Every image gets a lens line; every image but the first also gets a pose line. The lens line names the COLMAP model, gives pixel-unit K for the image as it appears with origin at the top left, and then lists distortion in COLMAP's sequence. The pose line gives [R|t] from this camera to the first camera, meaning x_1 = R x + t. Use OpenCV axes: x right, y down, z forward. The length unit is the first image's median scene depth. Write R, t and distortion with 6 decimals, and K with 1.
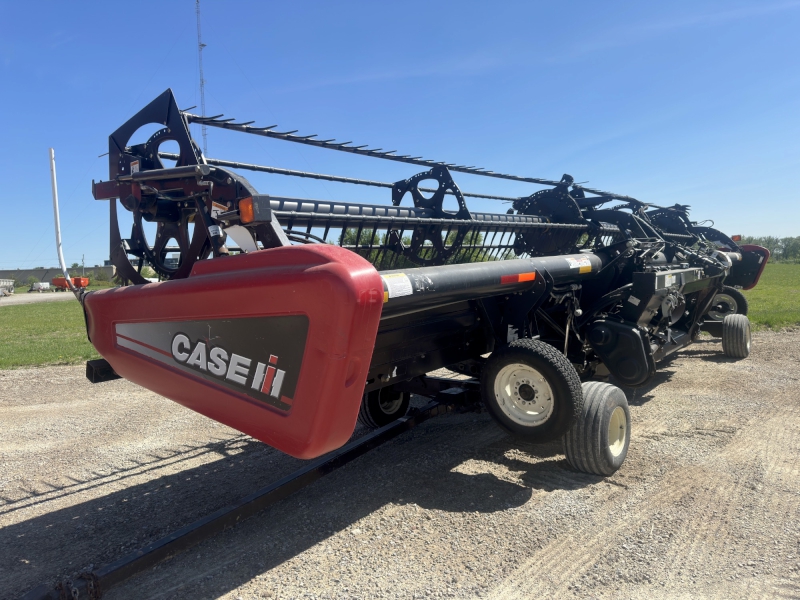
lens RADIAL K [[554.2, 0, 393.4], [0, 554.2, 299.0], [0, 0, 1]] dist [0.096566, -0.125545]
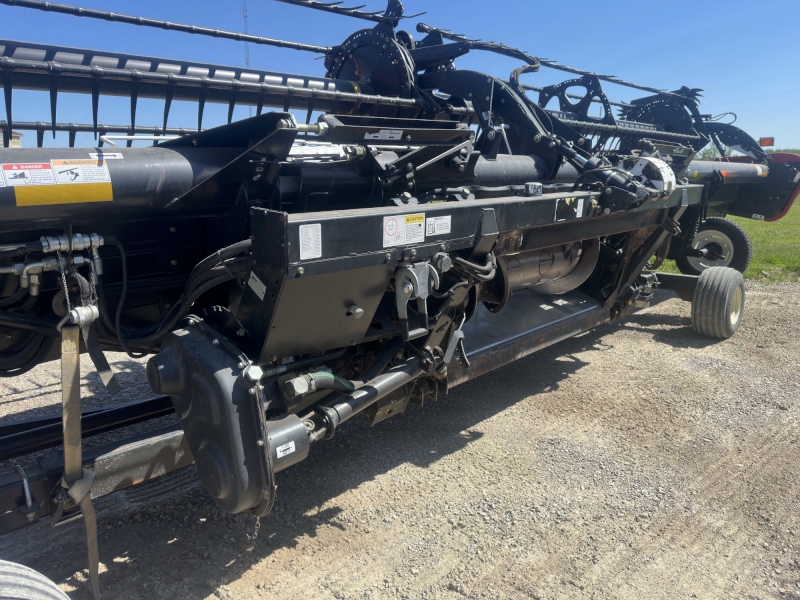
lens RADIAL K [[554.2, 0, 393.4], [0, 554.2, 299.0], [0, 0, 1]] dist [0.096566, -0.125545]
pose [[0.995323, 0.054006, -0.080099, 0.315324], [-0.039538, 0.984248, 0.172314, -0.031442], [0.088144, -0.168341, 0.981780, 0.377393]]
